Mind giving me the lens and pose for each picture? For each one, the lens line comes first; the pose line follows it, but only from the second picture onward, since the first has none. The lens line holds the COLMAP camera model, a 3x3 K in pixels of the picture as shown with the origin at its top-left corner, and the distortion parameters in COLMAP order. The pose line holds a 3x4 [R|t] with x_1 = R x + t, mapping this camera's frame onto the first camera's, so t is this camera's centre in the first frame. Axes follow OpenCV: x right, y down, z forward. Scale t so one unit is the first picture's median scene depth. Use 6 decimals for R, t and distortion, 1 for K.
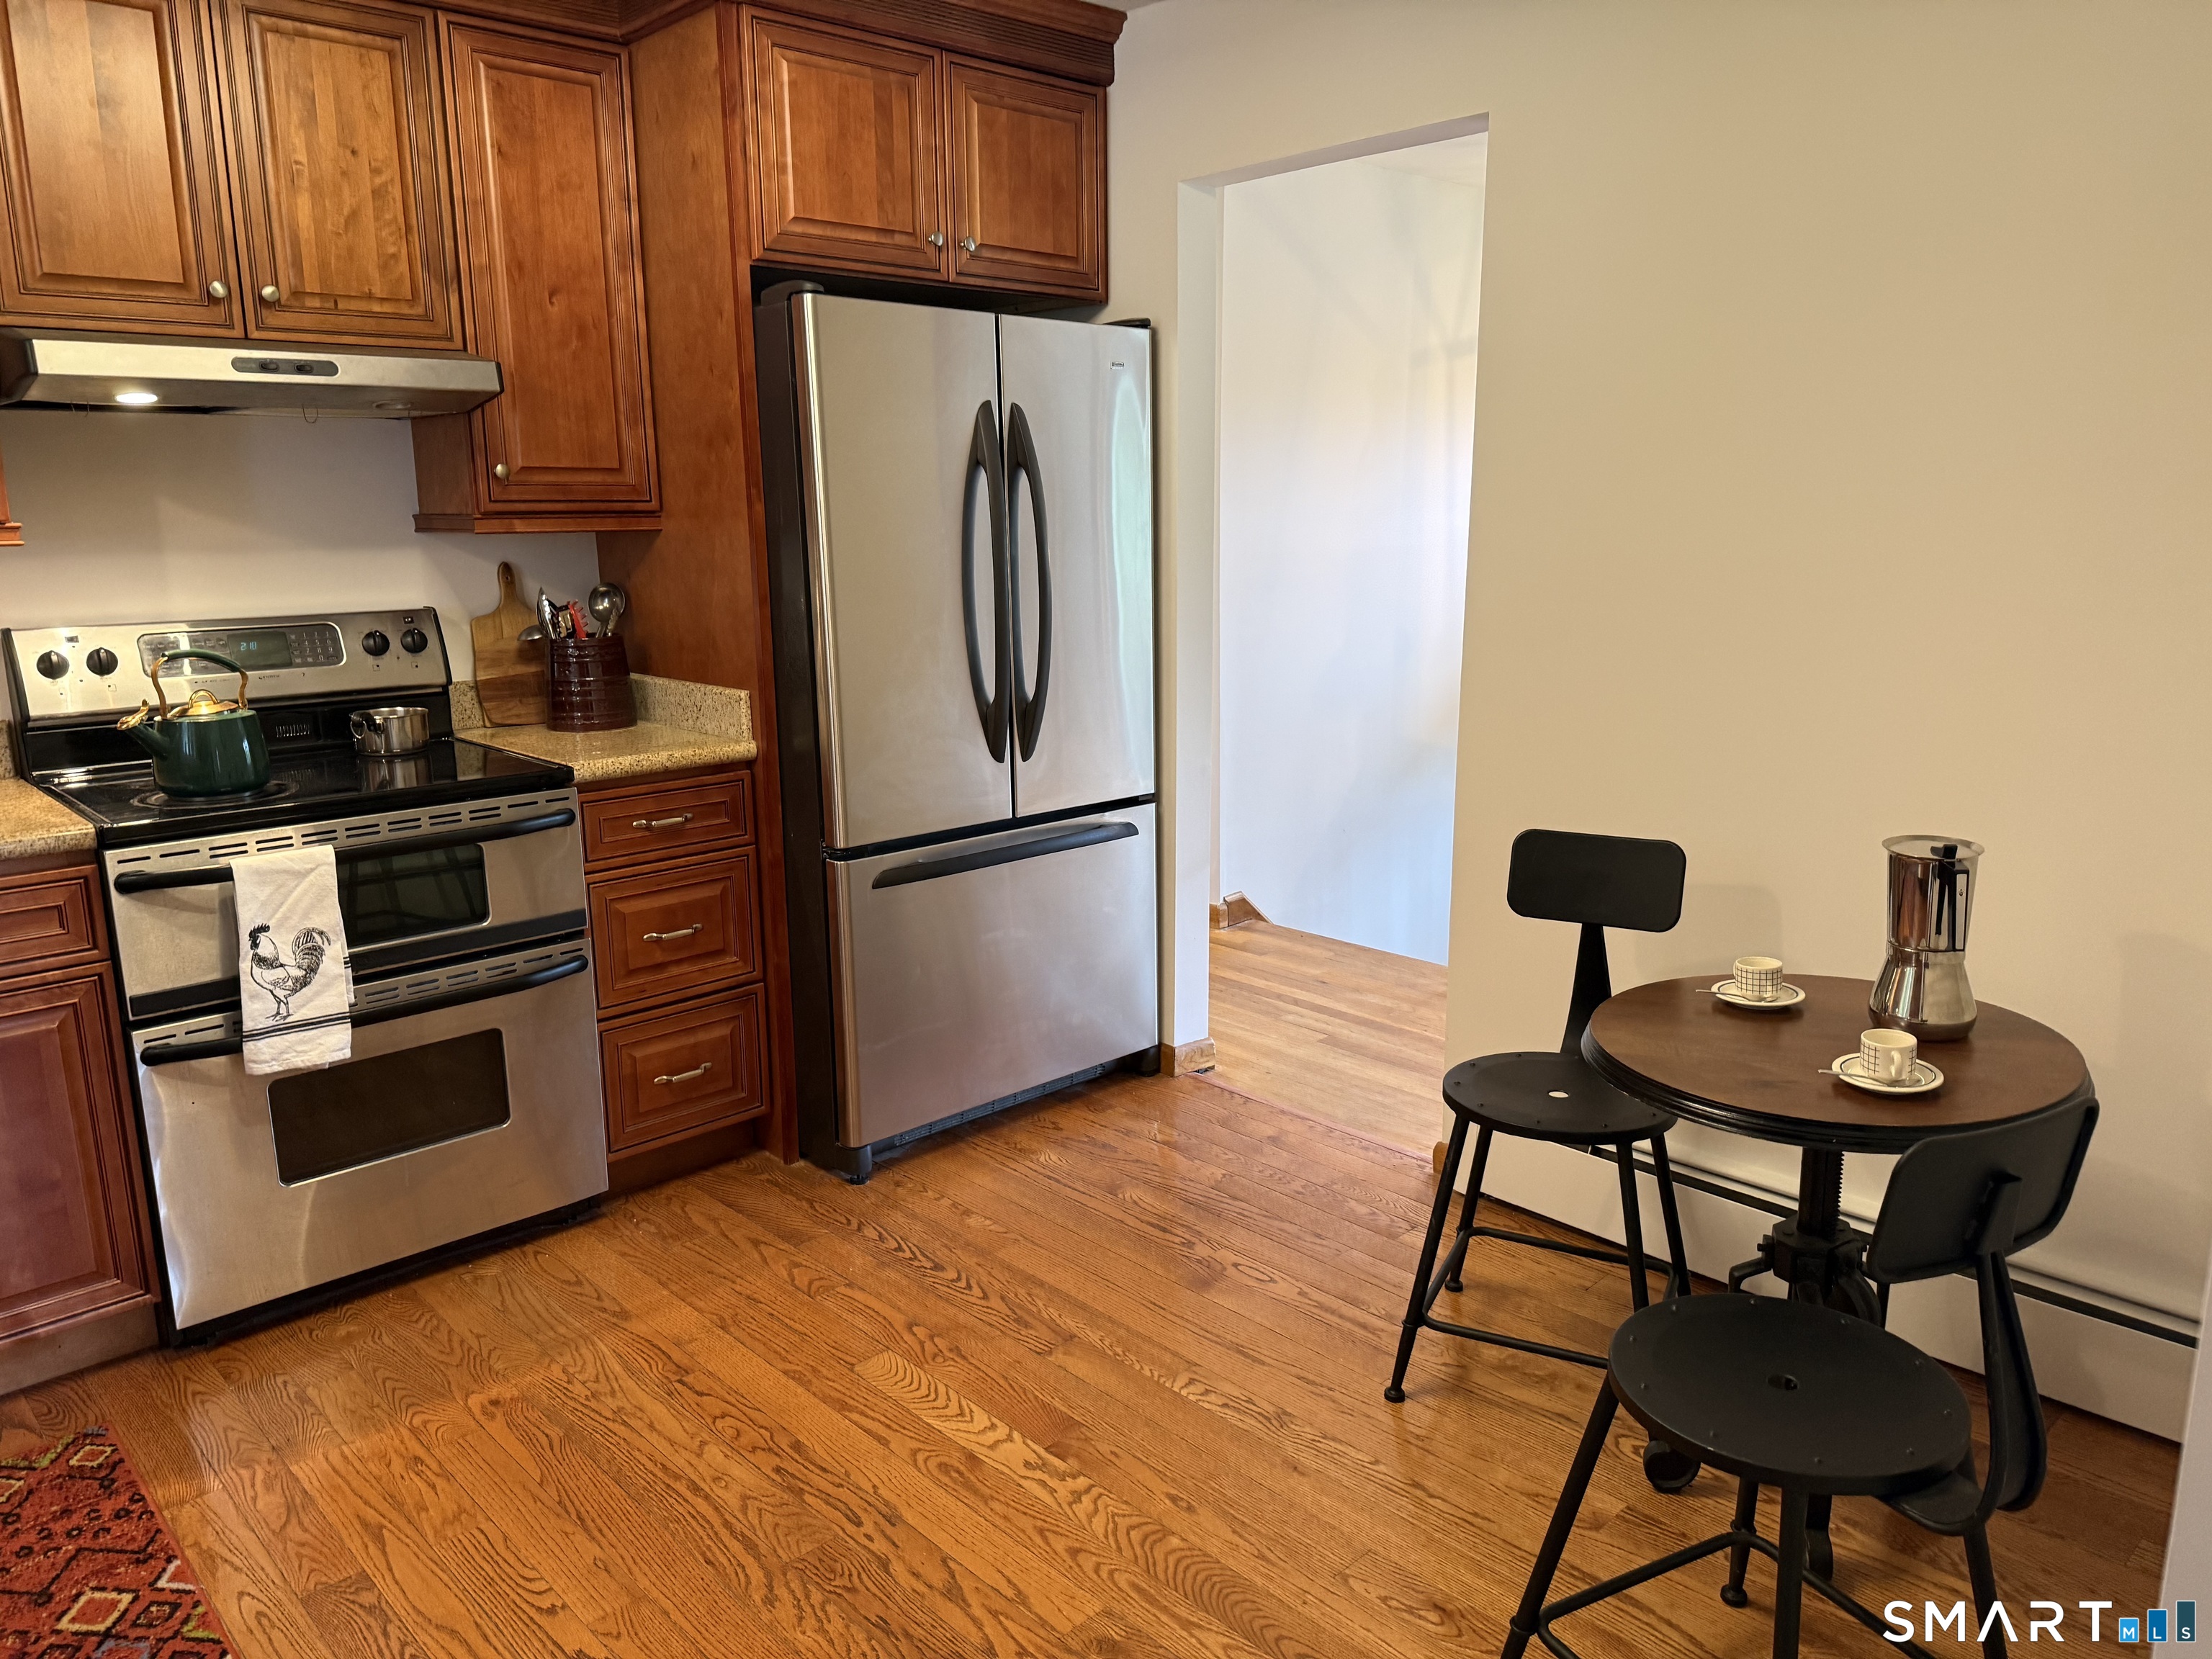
lens RADIAL K [[1555.3, 0, 1120.8], [0, 1555.3, 833.0], [0, 0, 1]] dist [0.025195, -0.037953]
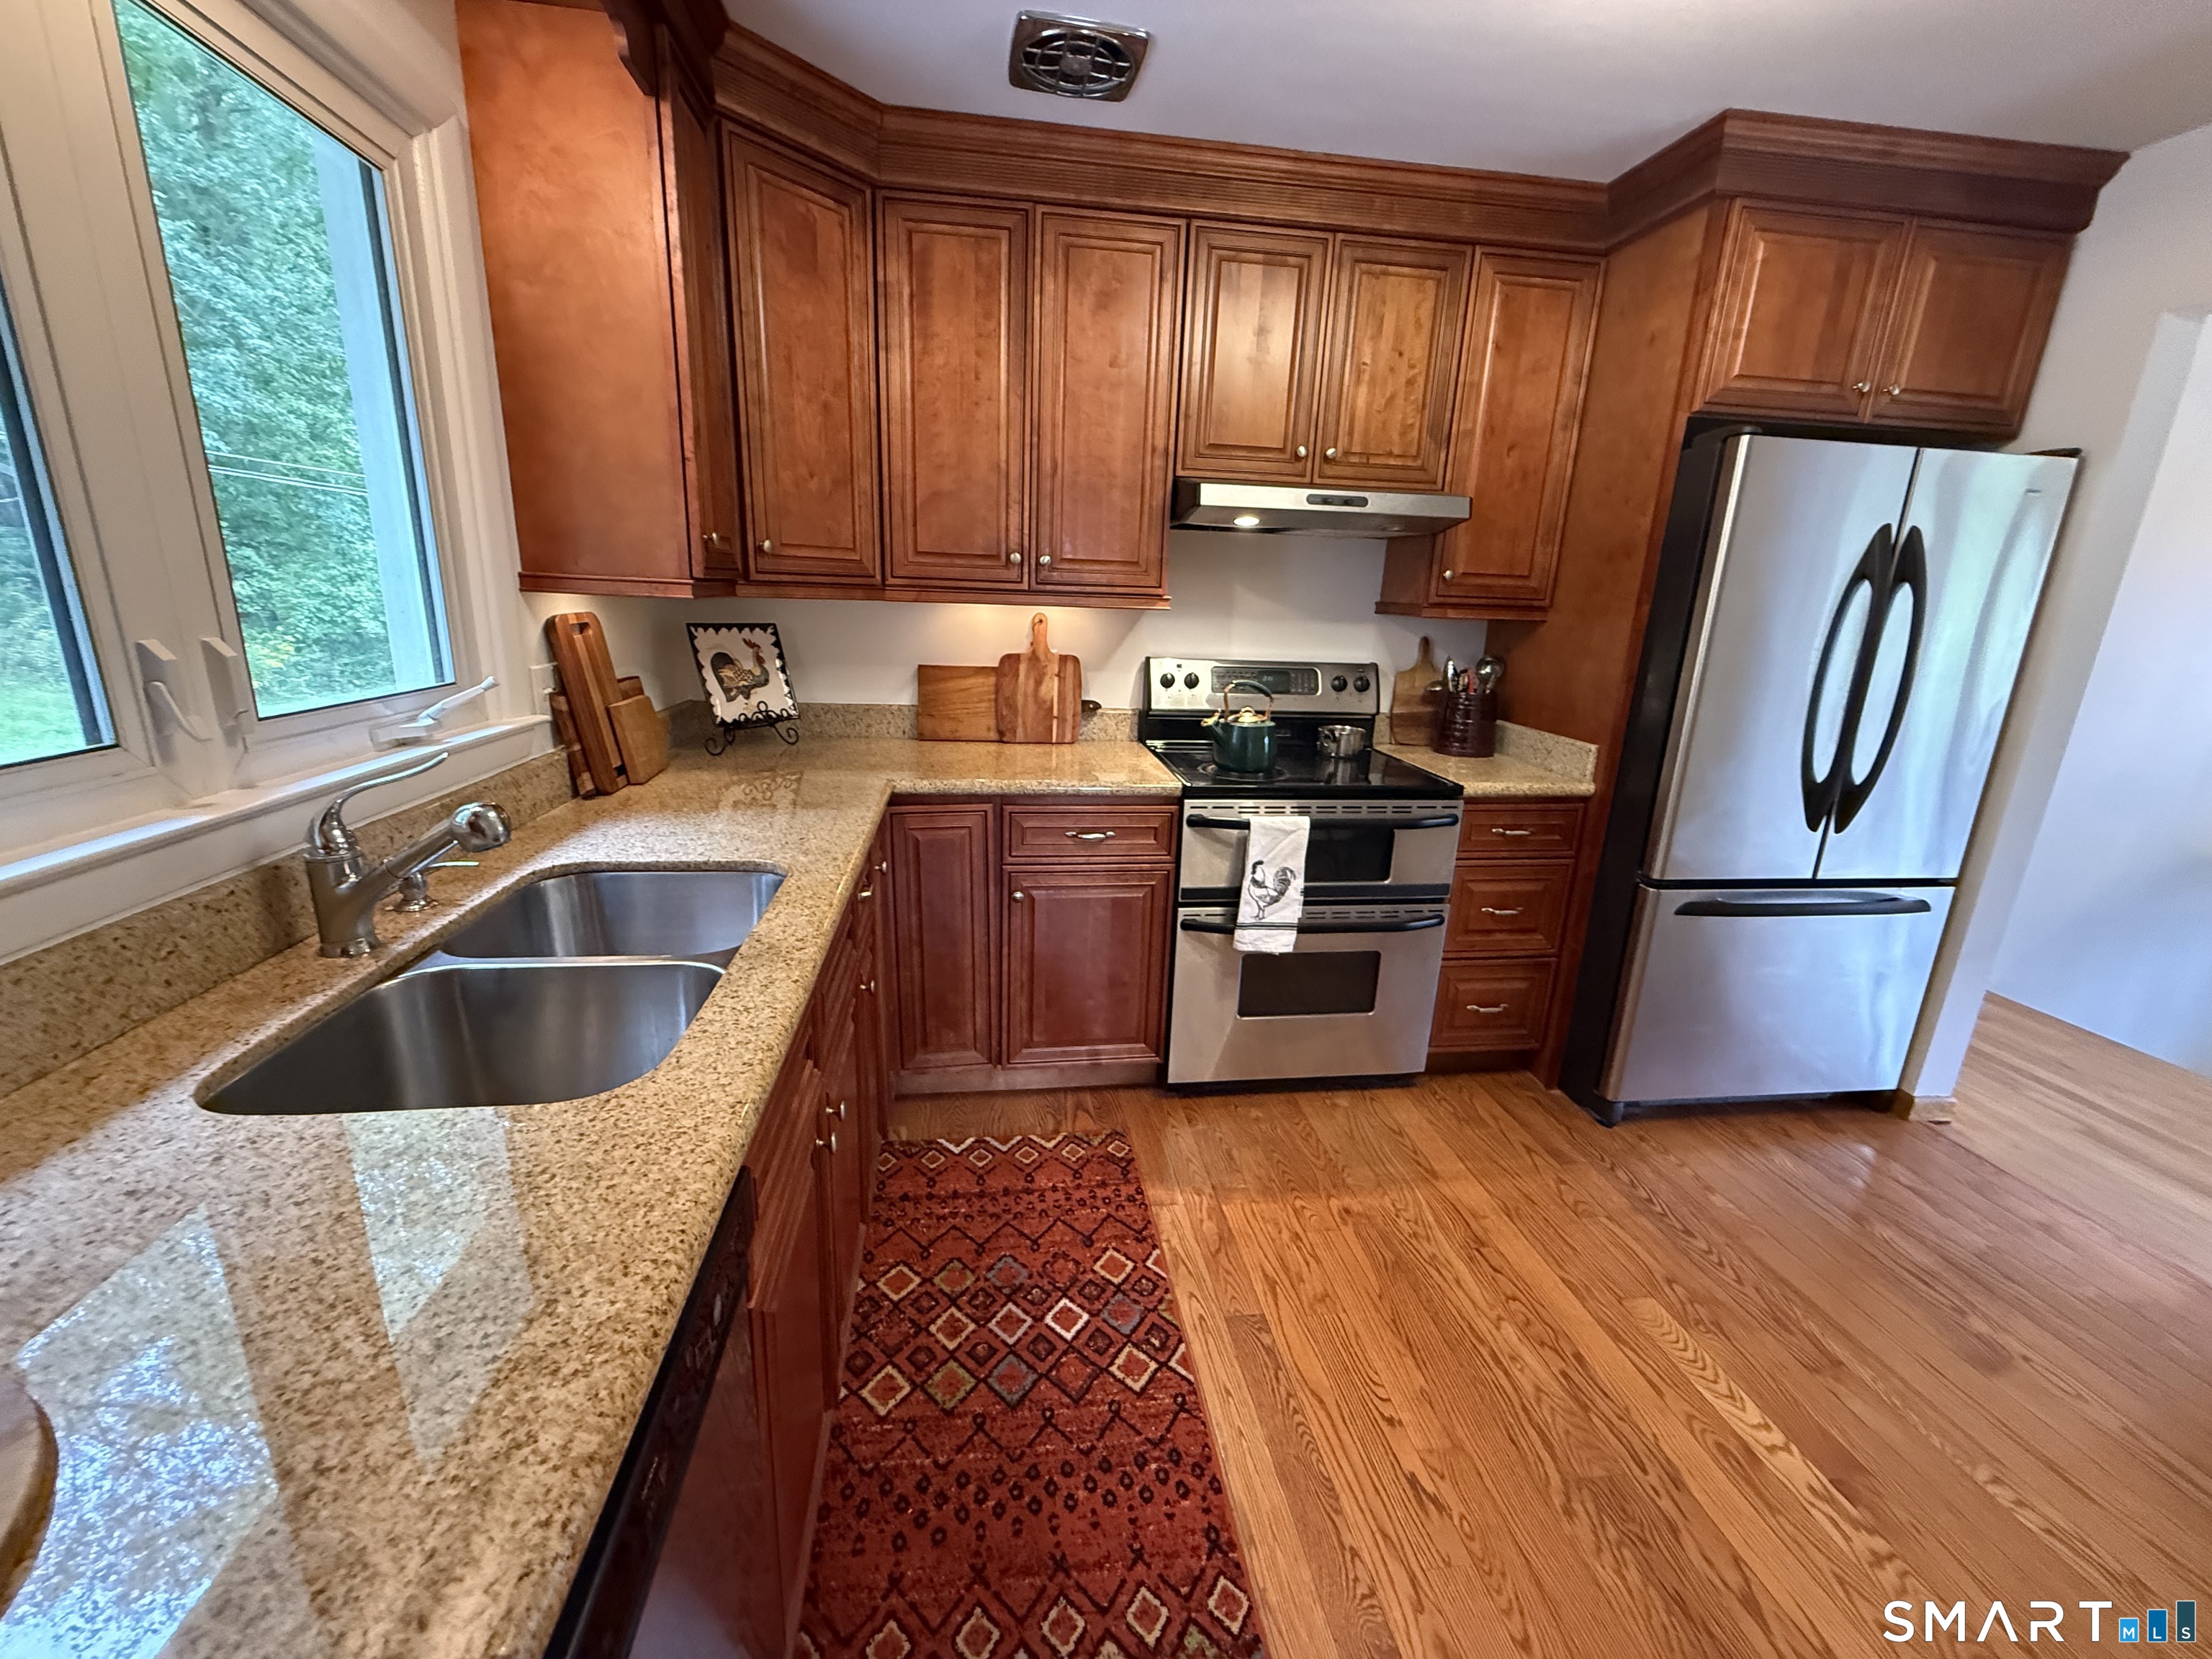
lens RADIAL K [[888.1, 0, 1099.9], [0, 888.1, 827.5], [0, 0, 1]] dist [-0.000429, 0.000583]
pose [[0.808778, 0.188825, -0.556977, -0.161215], [-0.163864, 0.981904, 0.094938, -0.027609], [0.564824, 0.014484, 0.825084, 0.144498]]
